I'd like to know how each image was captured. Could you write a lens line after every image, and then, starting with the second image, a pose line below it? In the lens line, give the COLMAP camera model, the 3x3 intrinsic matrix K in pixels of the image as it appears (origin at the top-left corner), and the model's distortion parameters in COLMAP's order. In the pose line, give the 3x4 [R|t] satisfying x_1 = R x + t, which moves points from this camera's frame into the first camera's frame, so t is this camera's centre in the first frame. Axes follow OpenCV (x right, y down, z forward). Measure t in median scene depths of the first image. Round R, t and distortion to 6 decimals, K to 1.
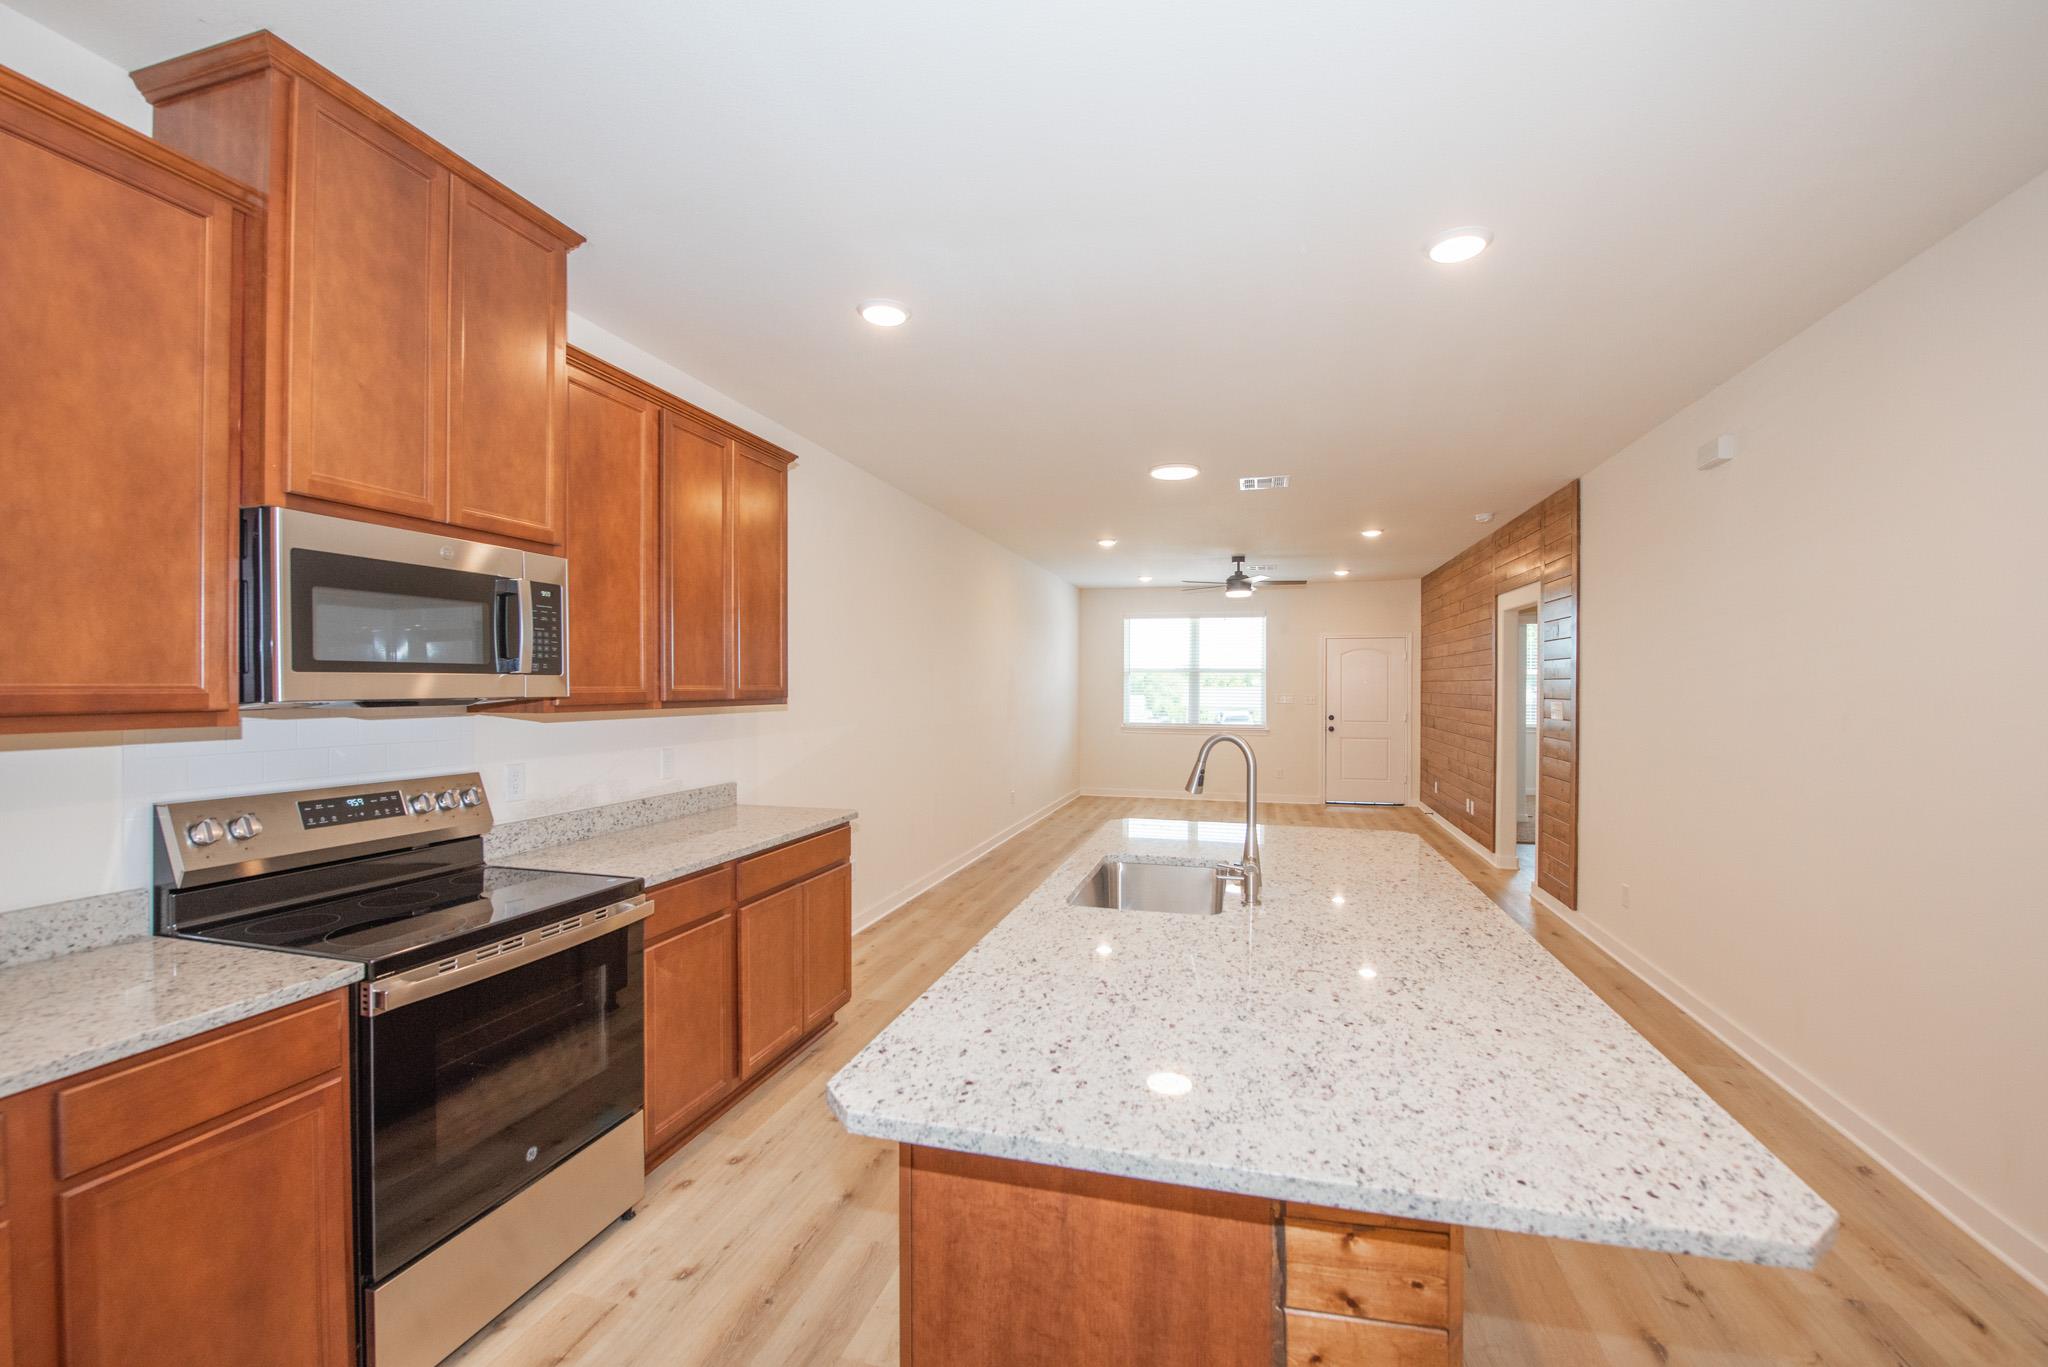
lens RADIAL K [[842.5, 0, 1028.9], [0, 842.5, 692.7], [0, 0, 1]] dist [-0.006535, -0.004909]
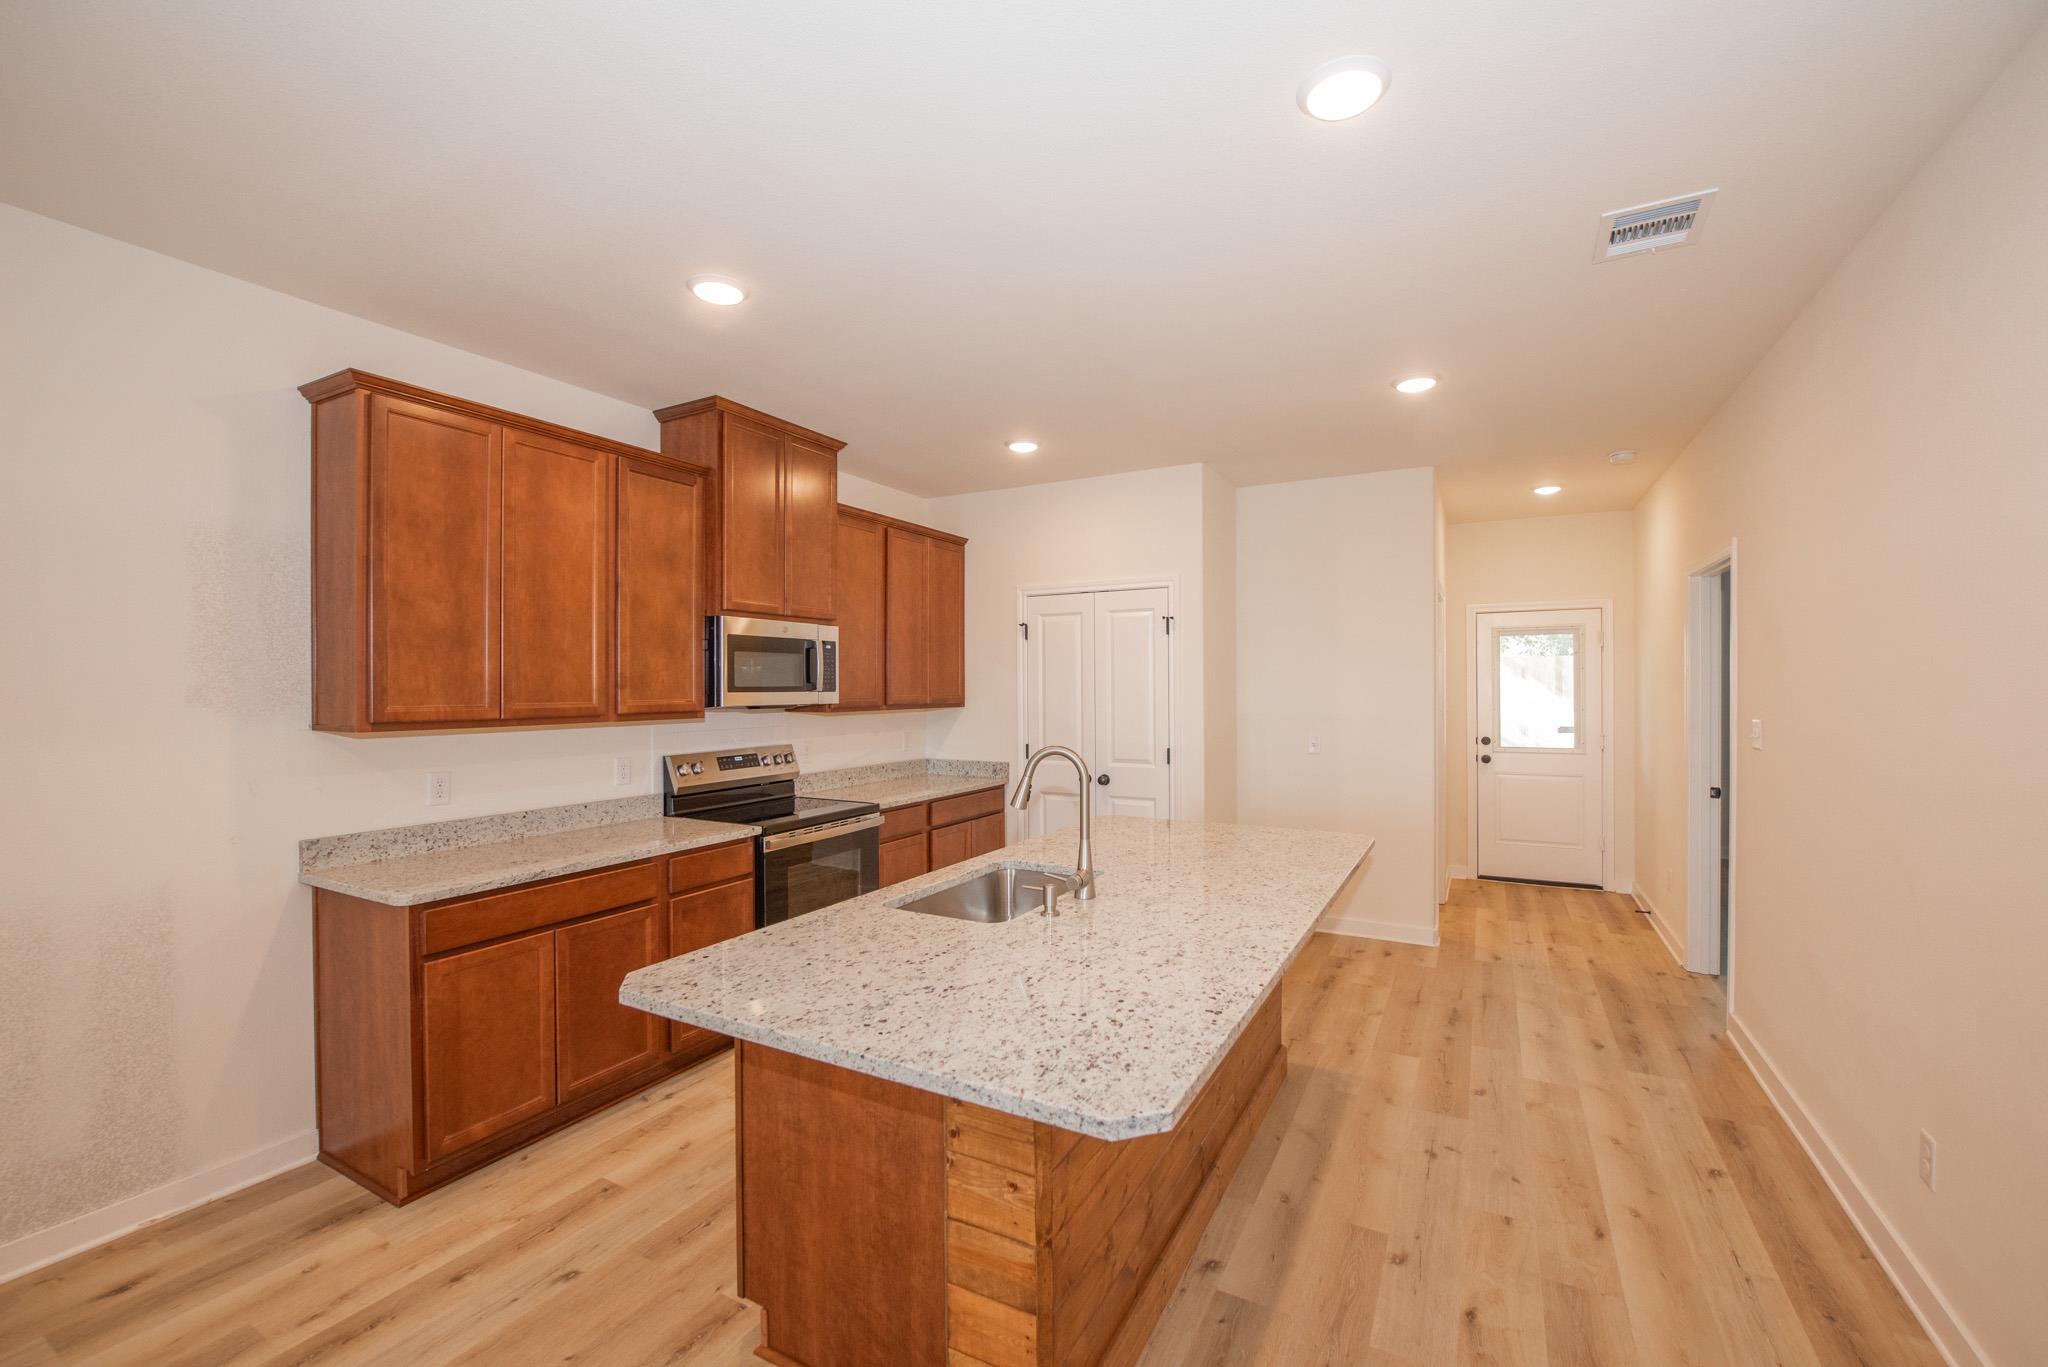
lens RADIAL K [[842.5, 0, 1028.9], [0, 842.5, 692.7], [0, 0, 1]] dist [-0.006535, -0.004909]
pose [[0.973673, -0.001325, -0.227944, 0.288559], [0.000489, 0.999993, -0.003723, -0.012757], [0.227947, 0.003514, 0.973667, -0.742139]]
